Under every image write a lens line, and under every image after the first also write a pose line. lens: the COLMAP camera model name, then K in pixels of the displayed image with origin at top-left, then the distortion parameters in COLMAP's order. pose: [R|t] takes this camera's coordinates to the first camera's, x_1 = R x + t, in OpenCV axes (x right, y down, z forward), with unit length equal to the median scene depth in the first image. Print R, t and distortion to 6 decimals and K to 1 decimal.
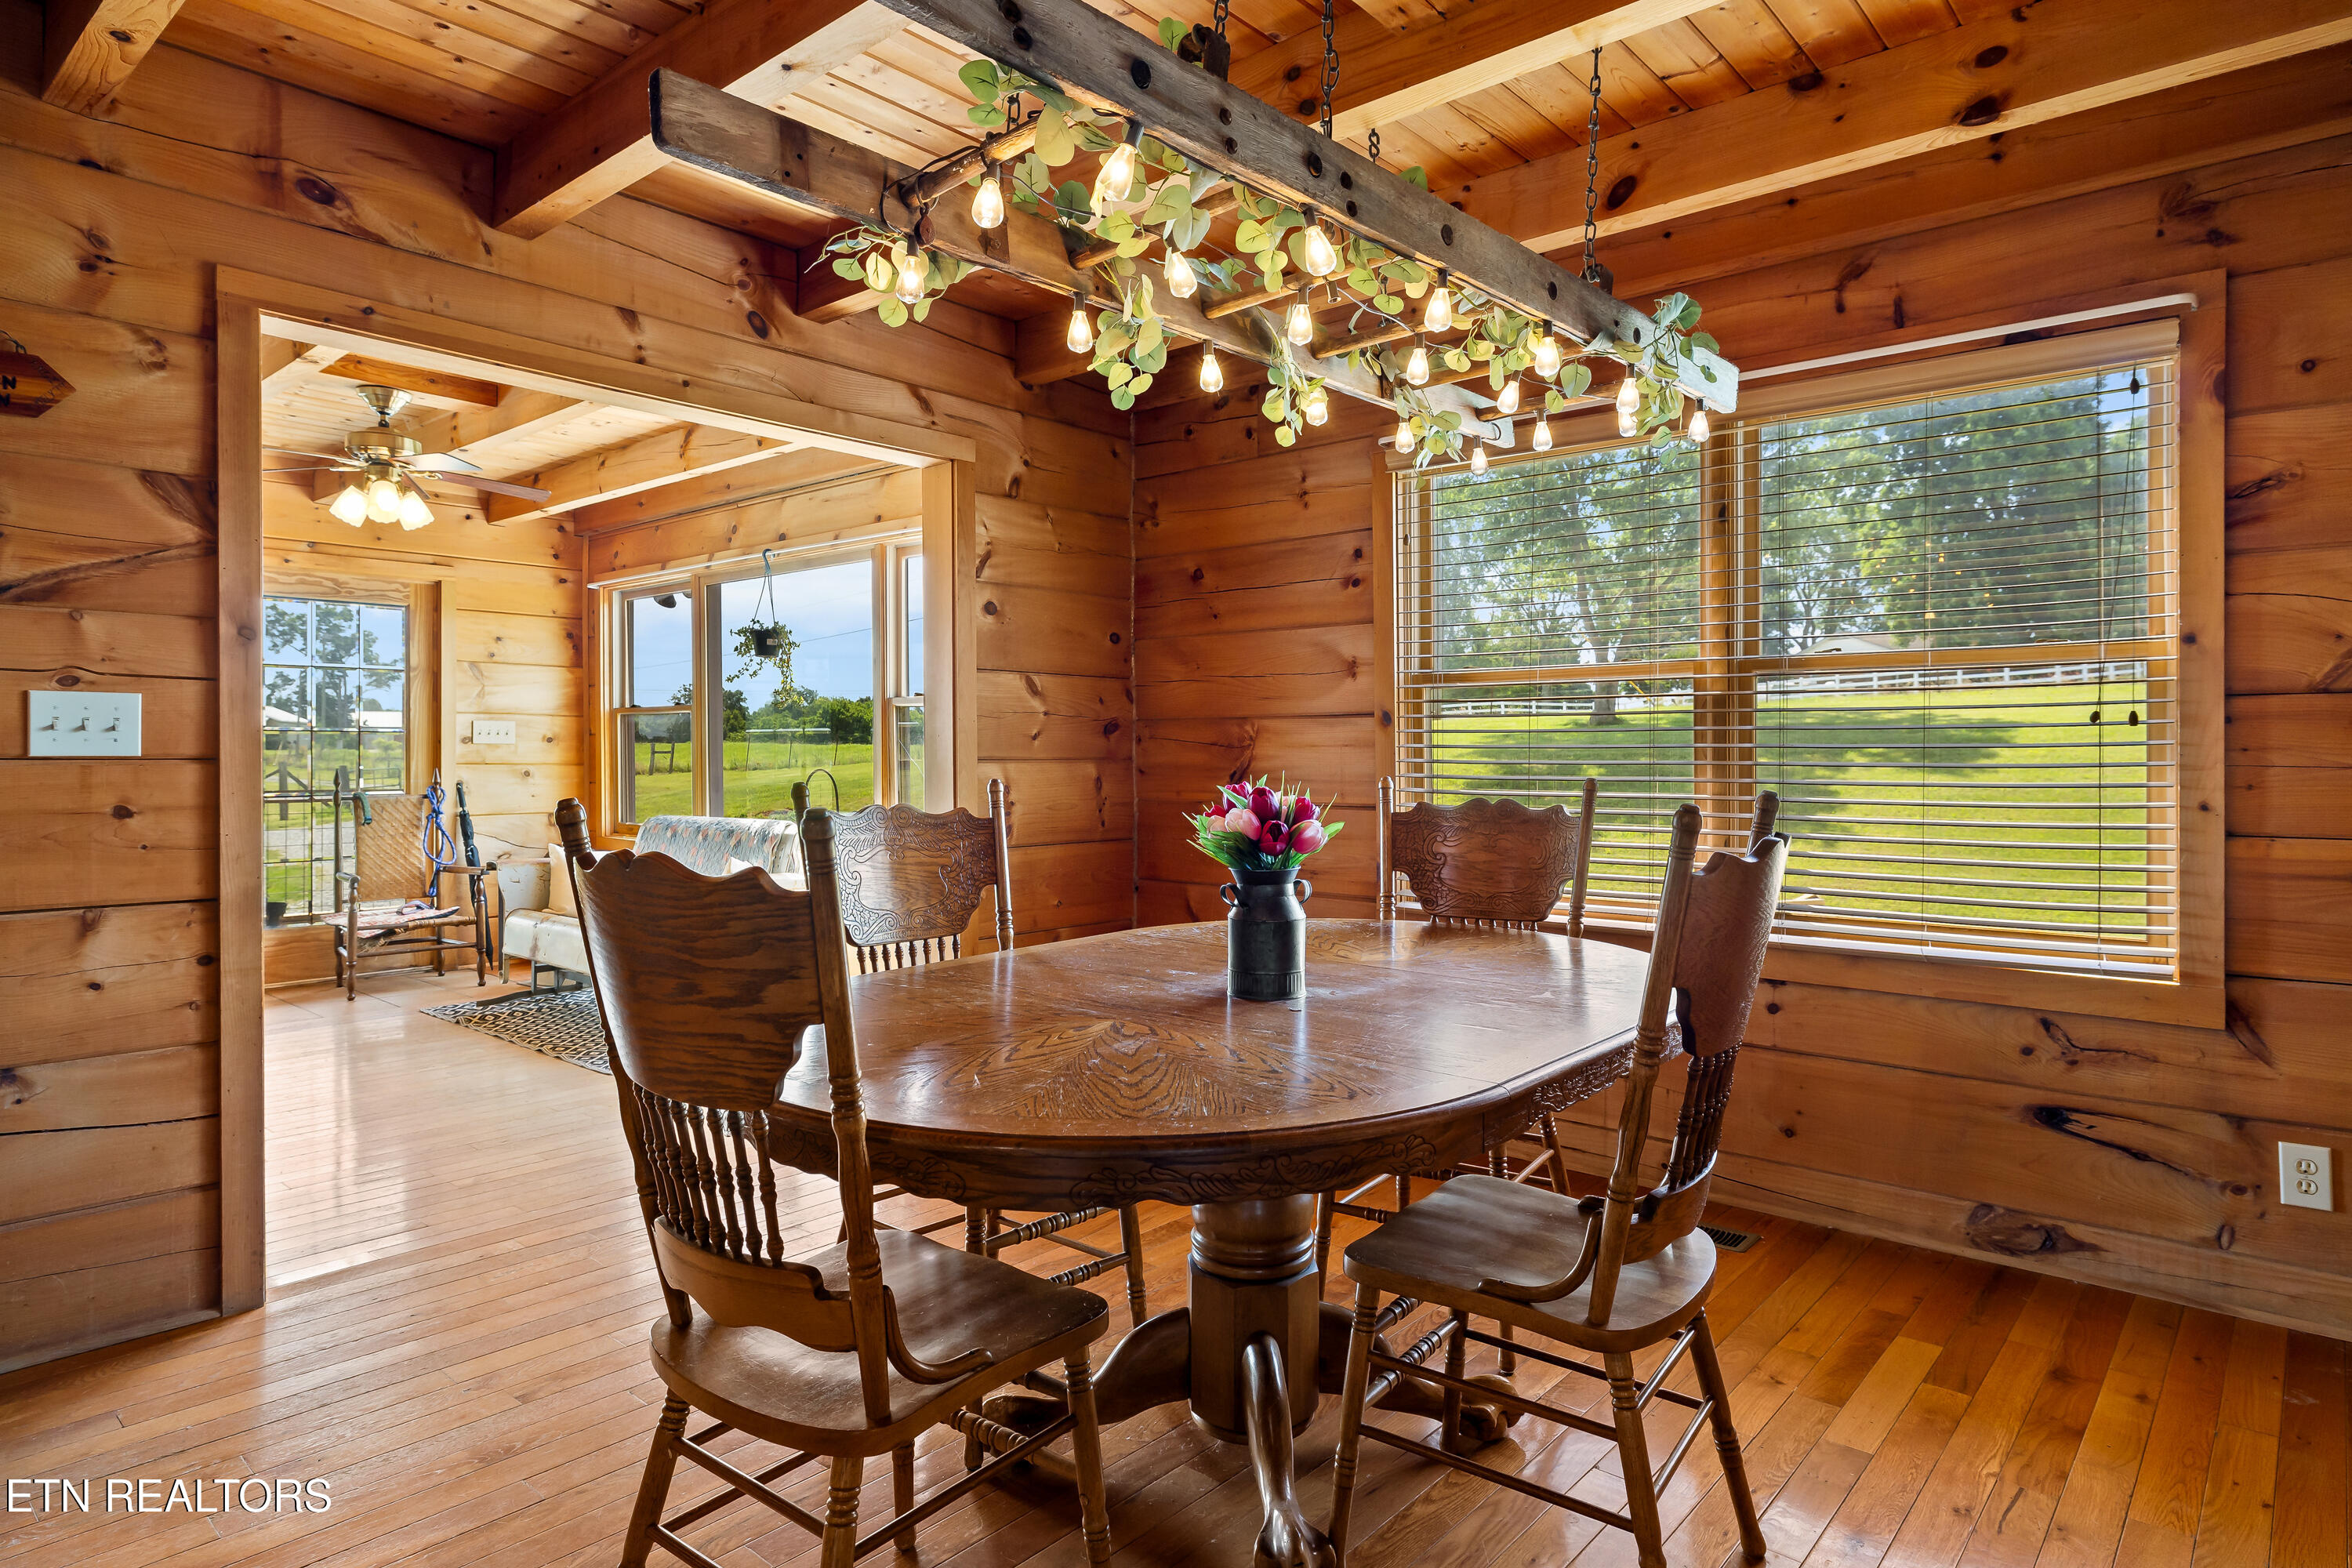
lens RADIAL K [[1320.2, 0, 1167.8], [0, 1320.2, 755.2], [0, 0, 1]] dist [-0.002246, 0.001921]
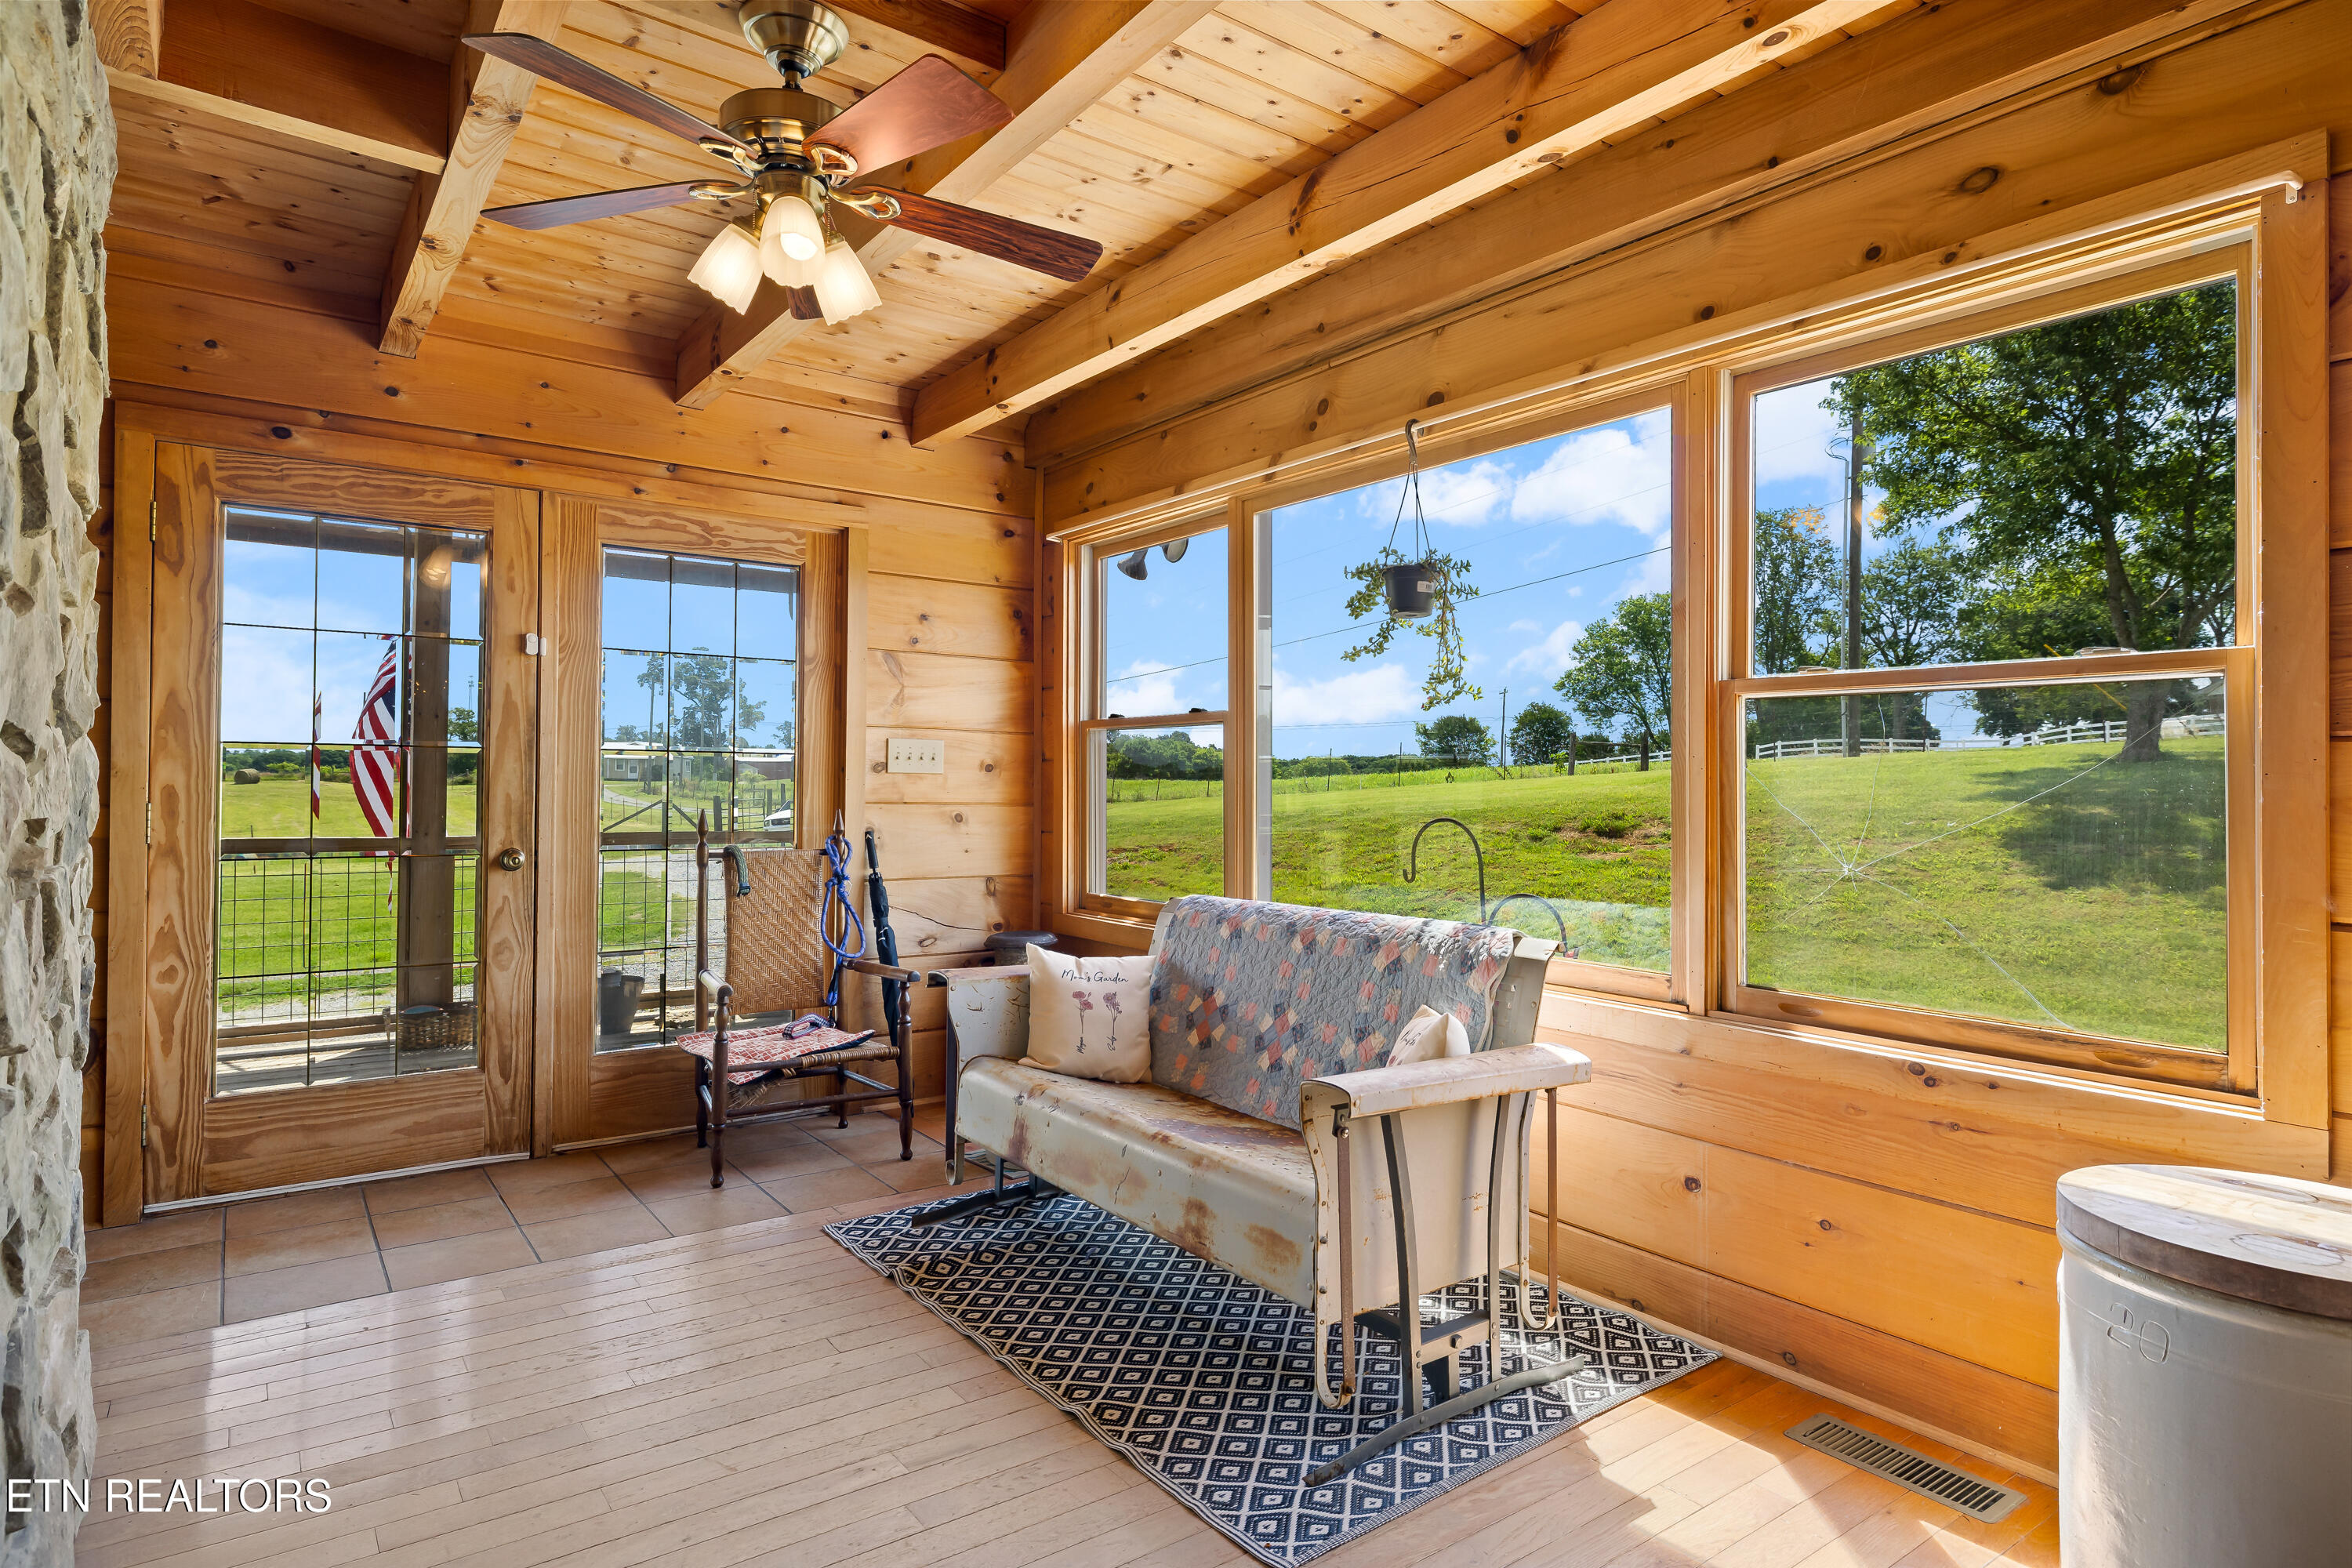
lens RADIAL K [[1320.2, 0, 1195.6], [0, 1320.2, 770.9], [0, 0, 1]] dist [-0.002246, 0.001921]
pose [[0.977791, 0.004915, -0.209526, -0.230597], [-0.008171, 0.999859, -0.014674, -0.001119], [0.209425, 0.016060, 0.977693, 0.373593]]
